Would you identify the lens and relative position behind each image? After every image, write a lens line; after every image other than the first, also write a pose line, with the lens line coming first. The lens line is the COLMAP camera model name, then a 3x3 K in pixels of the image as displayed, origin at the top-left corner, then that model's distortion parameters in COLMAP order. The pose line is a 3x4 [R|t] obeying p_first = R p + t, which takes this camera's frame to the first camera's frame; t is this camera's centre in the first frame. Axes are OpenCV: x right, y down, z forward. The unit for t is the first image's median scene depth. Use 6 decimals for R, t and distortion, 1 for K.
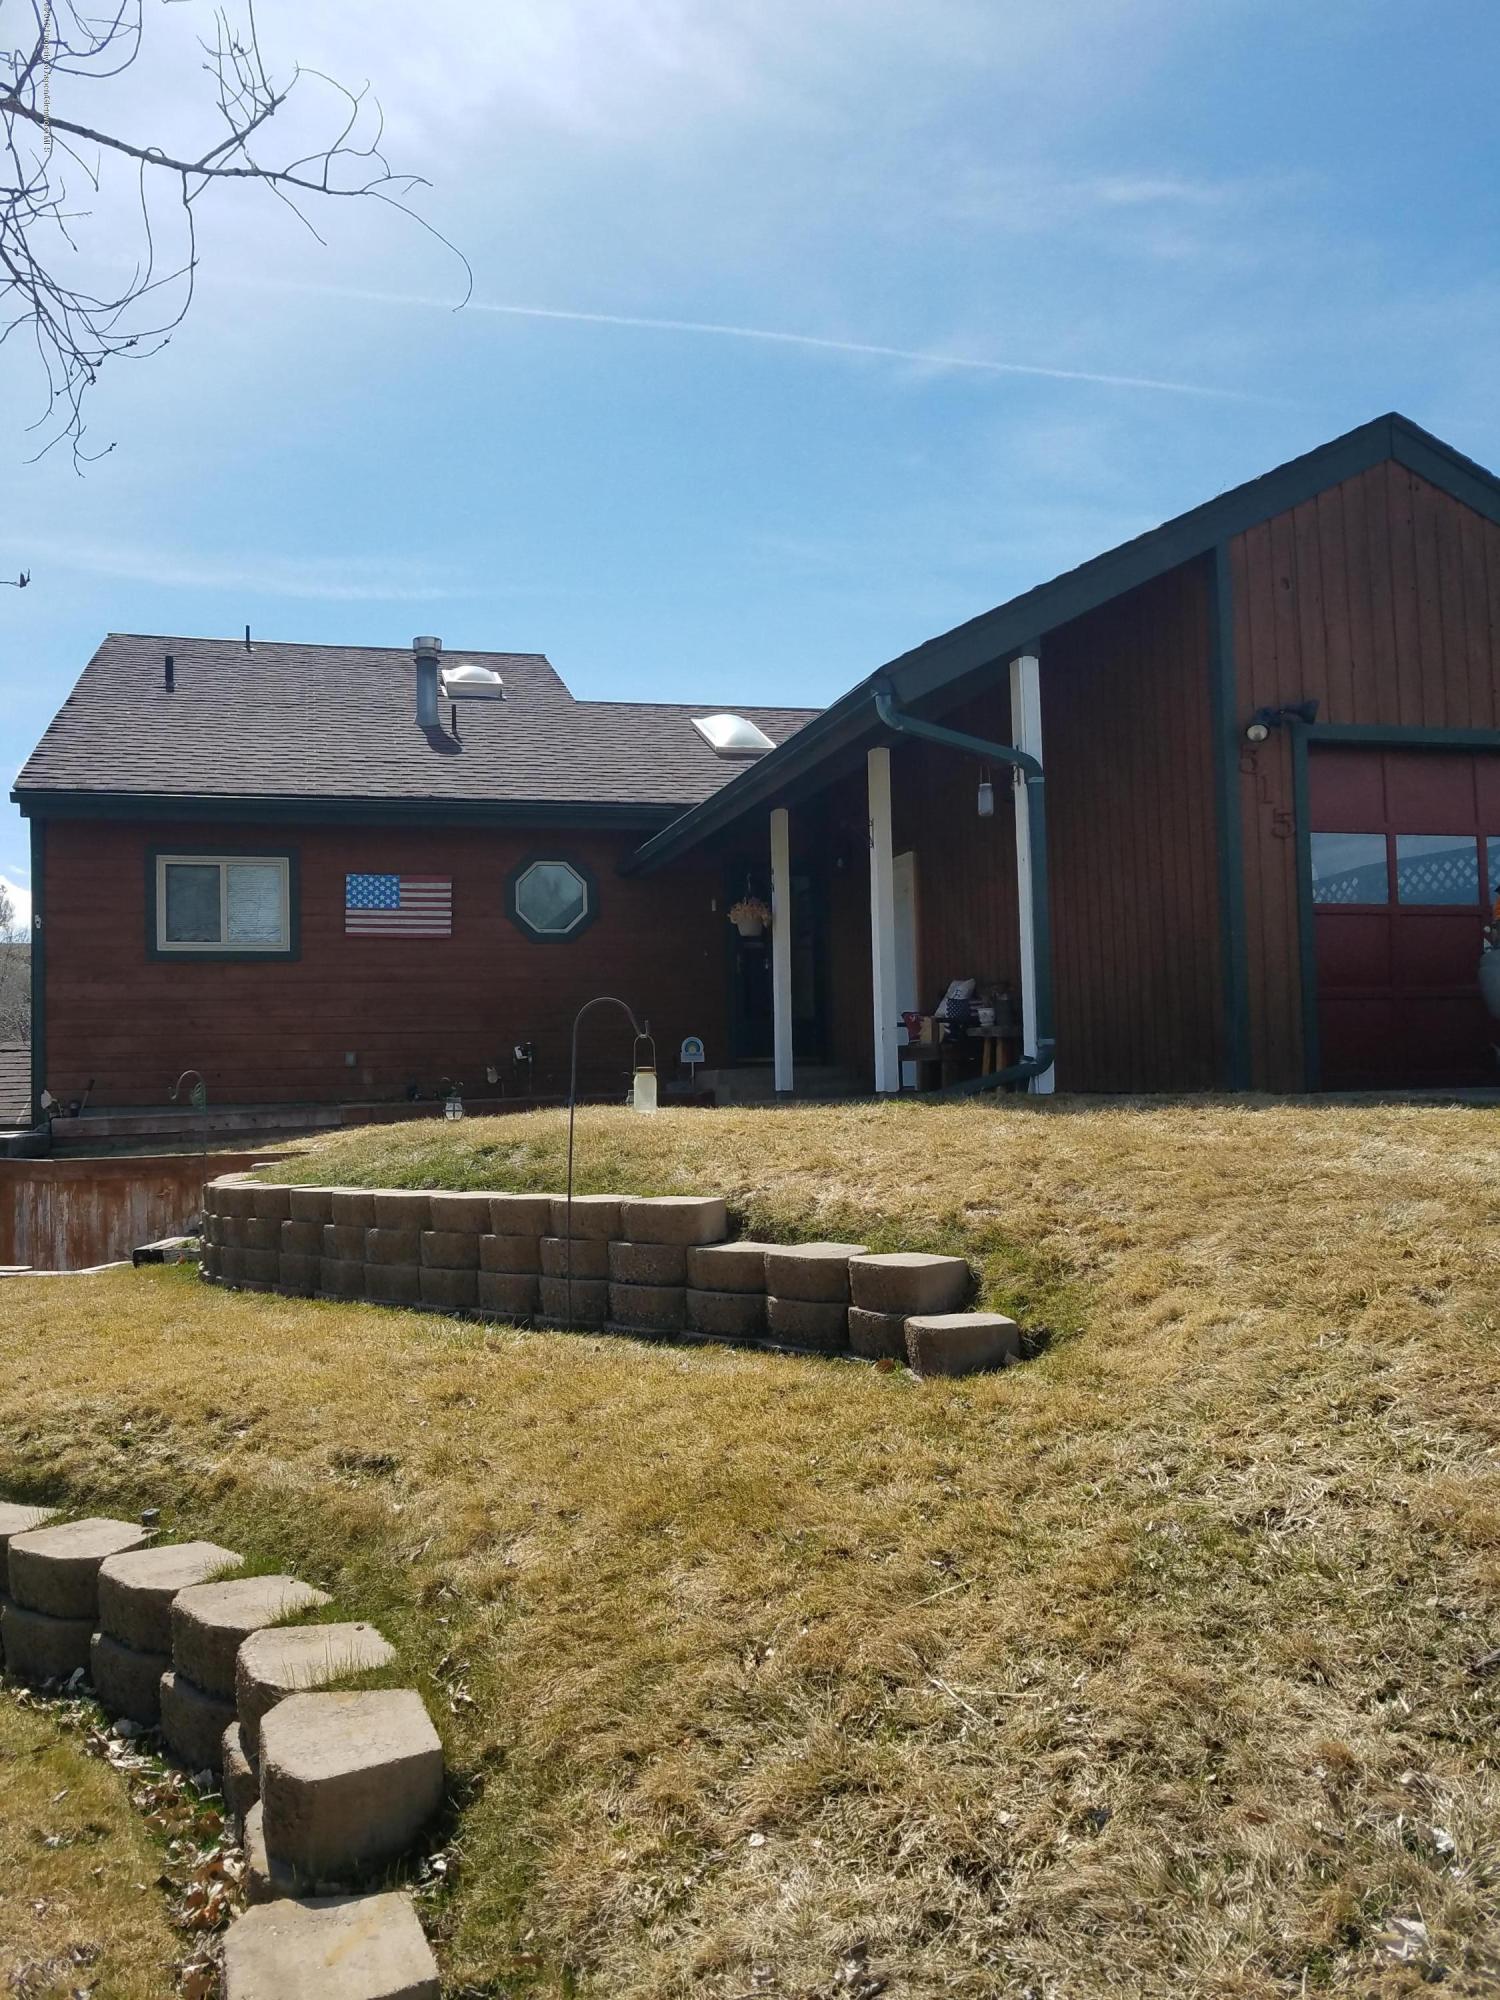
lens RADIAL K [[1574.1, 0, 742.5], [0, 1574.1, 991.8], [0, 0, 1]] dist [-0.009177, -0.006628]
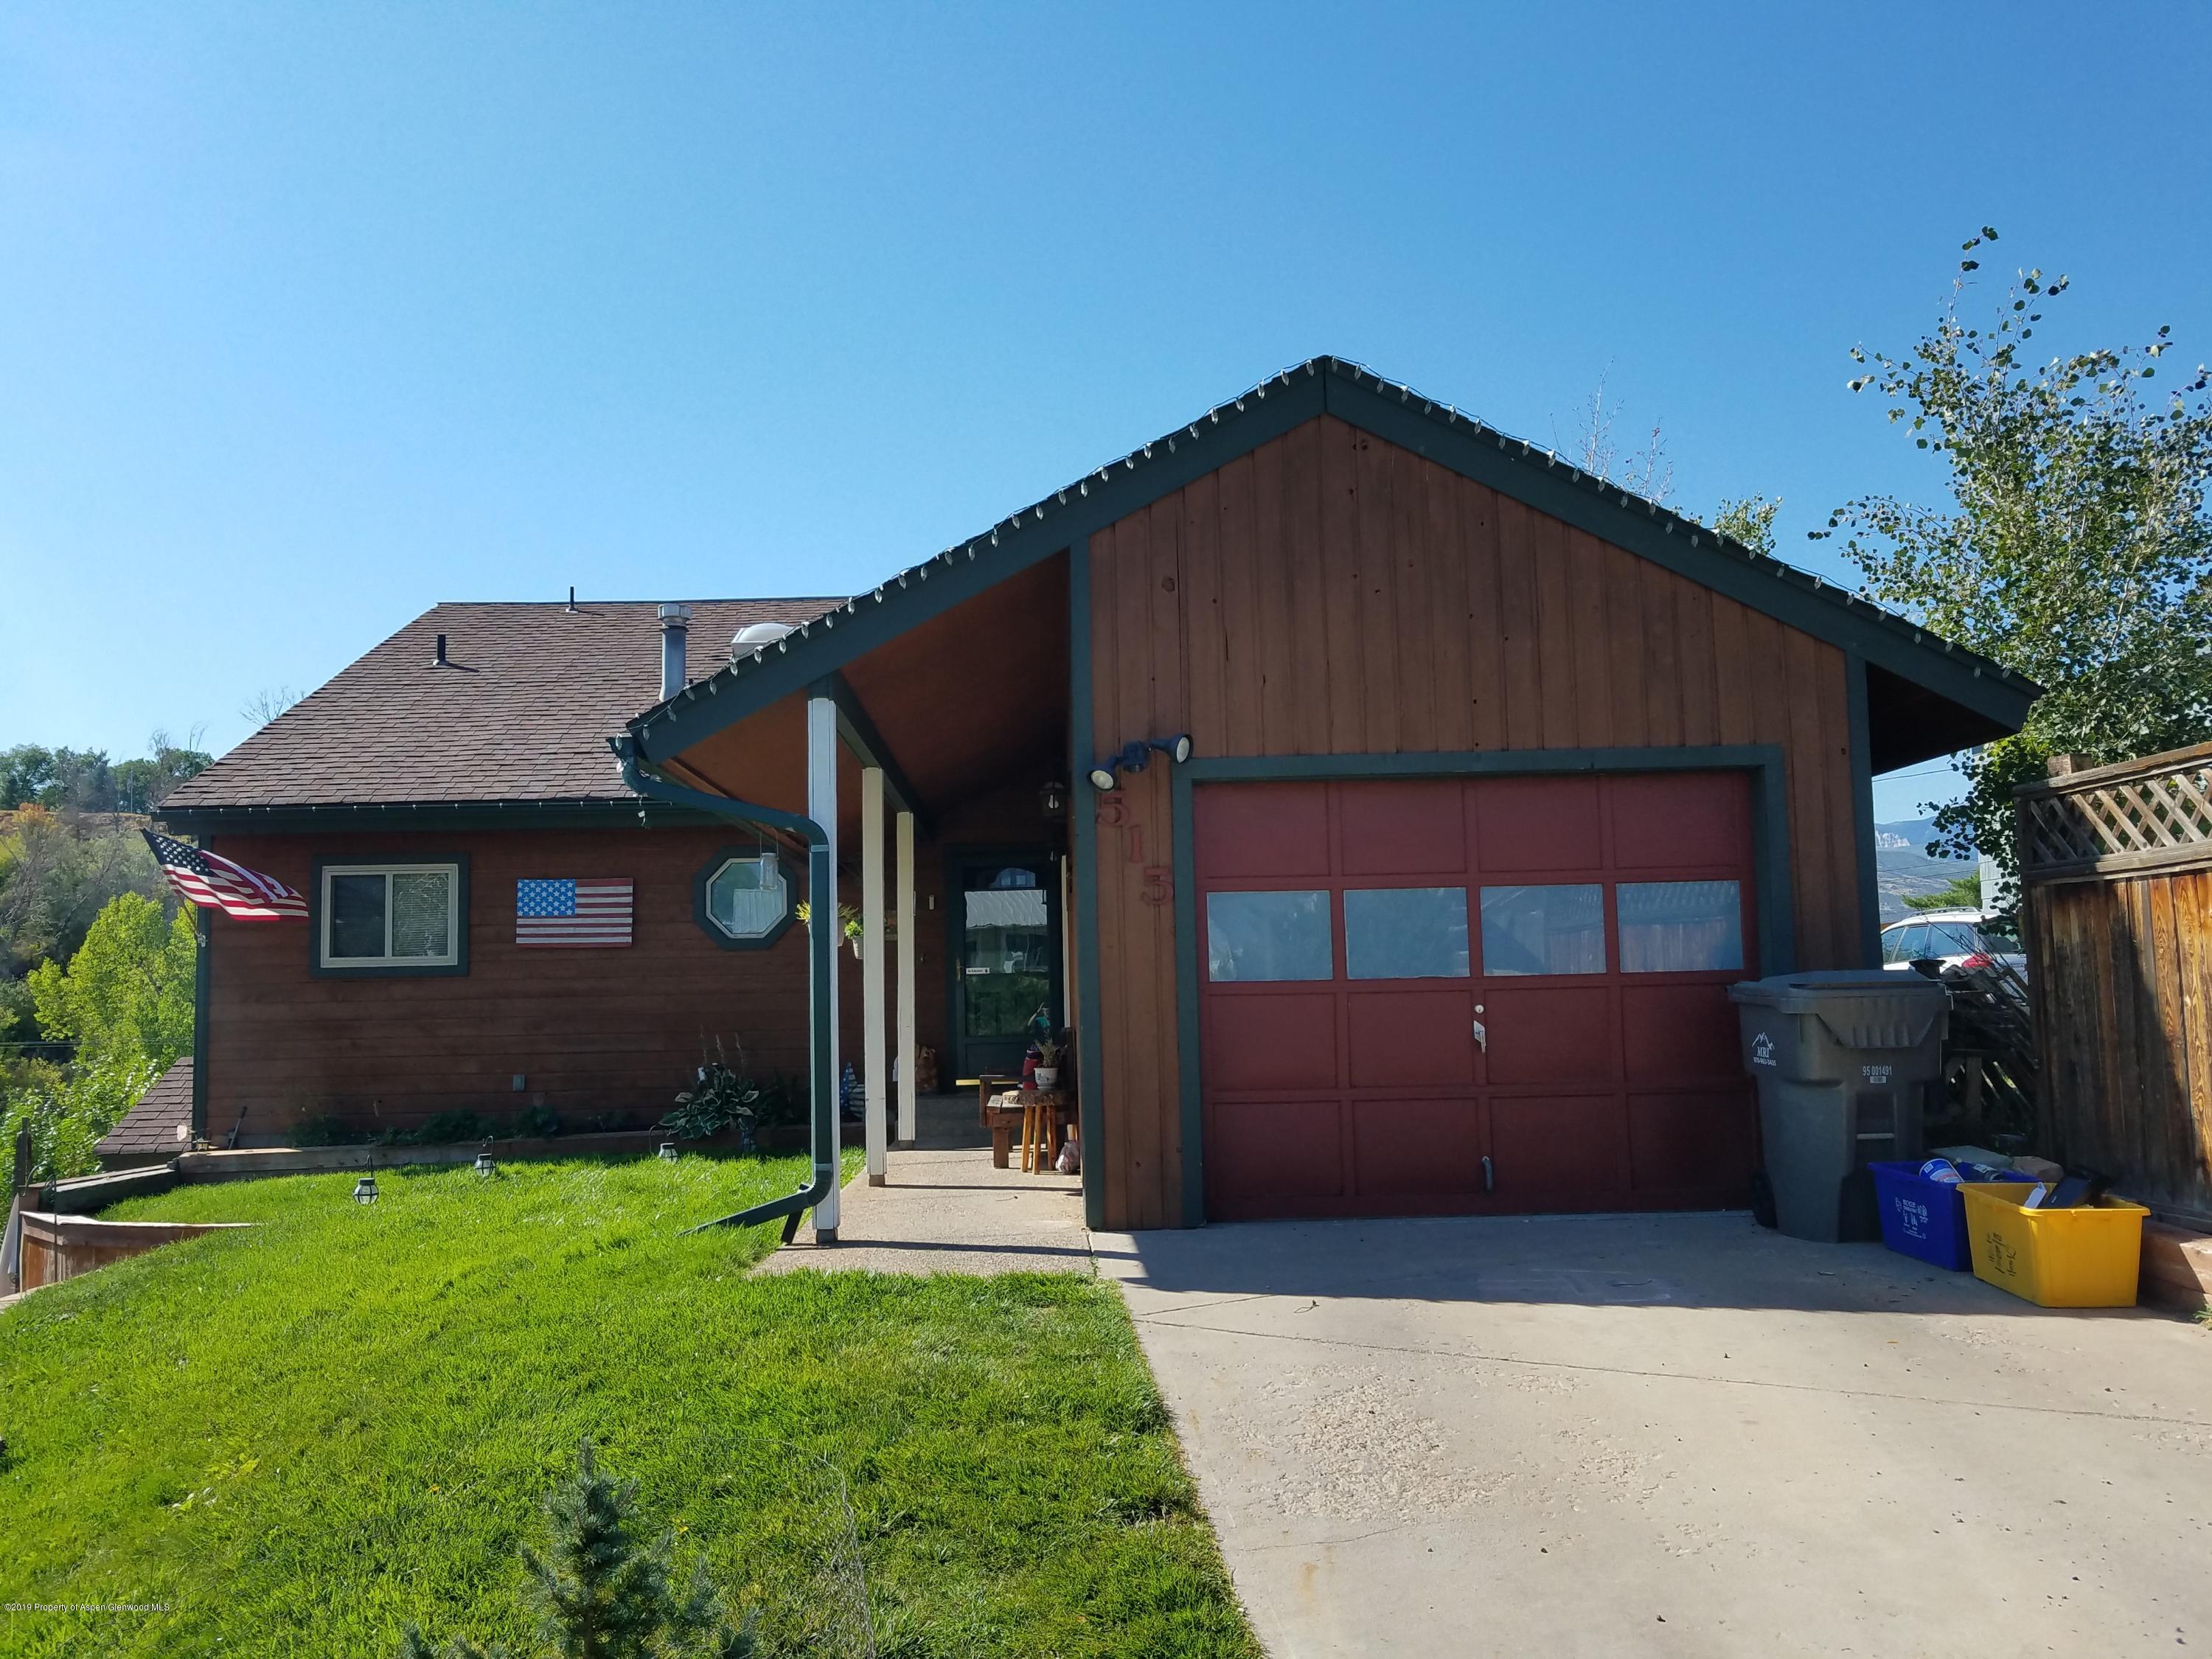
lens RADIAL K [[1740.9, 0, 1108.2], [0, 1740.9, 836.5], [0, 0, 1]] dist [-0.009177, -0.006628]
pose [[0.975585, -0.020441, -0.218669, 0.315875], [0.014022, 0.999425, -0.030865, -0.065359], [0.219174, 0.027046, 0.975311, 0.082083]]
